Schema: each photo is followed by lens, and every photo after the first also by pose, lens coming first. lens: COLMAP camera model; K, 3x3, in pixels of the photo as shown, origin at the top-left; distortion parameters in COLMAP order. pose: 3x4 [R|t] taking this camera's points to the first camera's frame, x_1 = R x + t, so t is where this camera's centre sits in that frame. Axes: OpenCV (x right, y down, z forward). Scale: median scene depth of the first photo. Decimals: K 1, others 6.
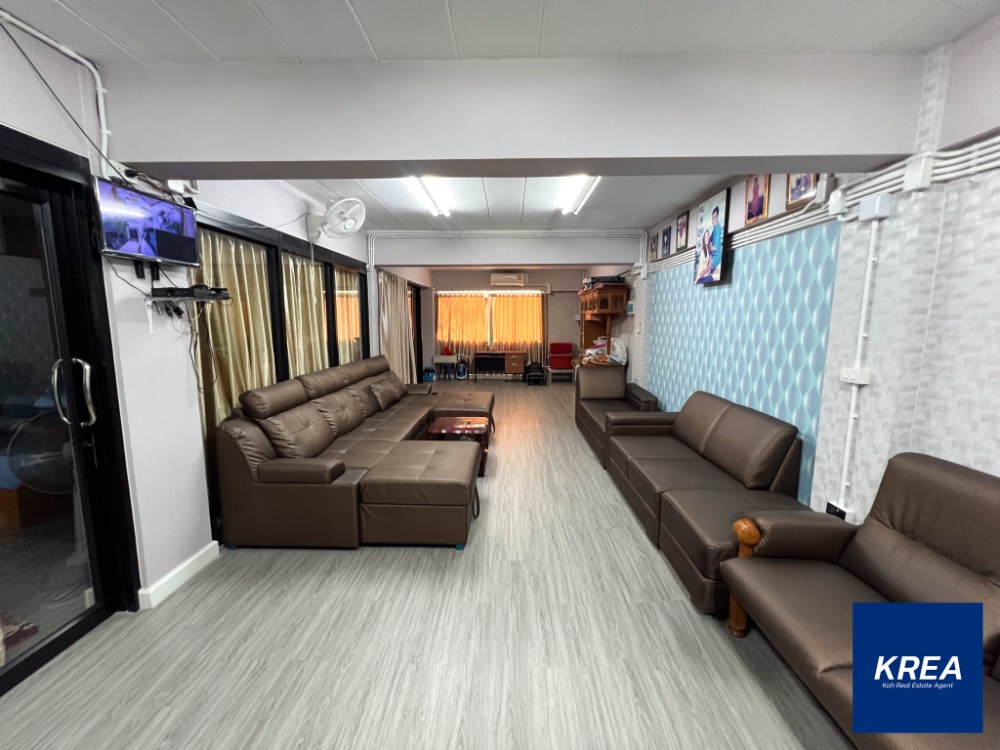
lens RADIAL K [[403.8, 0, 500.0], [0, 403.8, 375.0], [0, 0, 1]] dist [-0.002635, -0.000420]
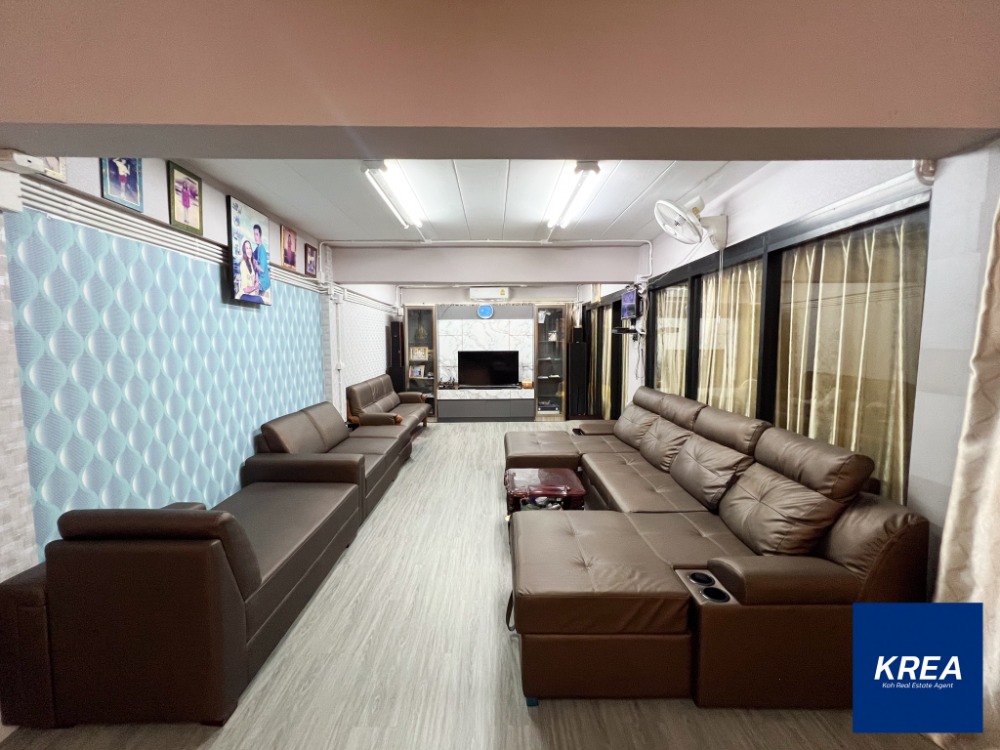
lens RADIAL K [[403.8, 0, 500.0], [0, 403.8, 375.0], [0, 0, 1]] dist [-0.002635, -0.000420]
pose [[-0.999123, 0.006803, -0.041323, 0.014399], [-0.002246, 0.976589, 0.215101, -0.276826], [0.041819, 0.215005, -0.975717, 2.003332]]
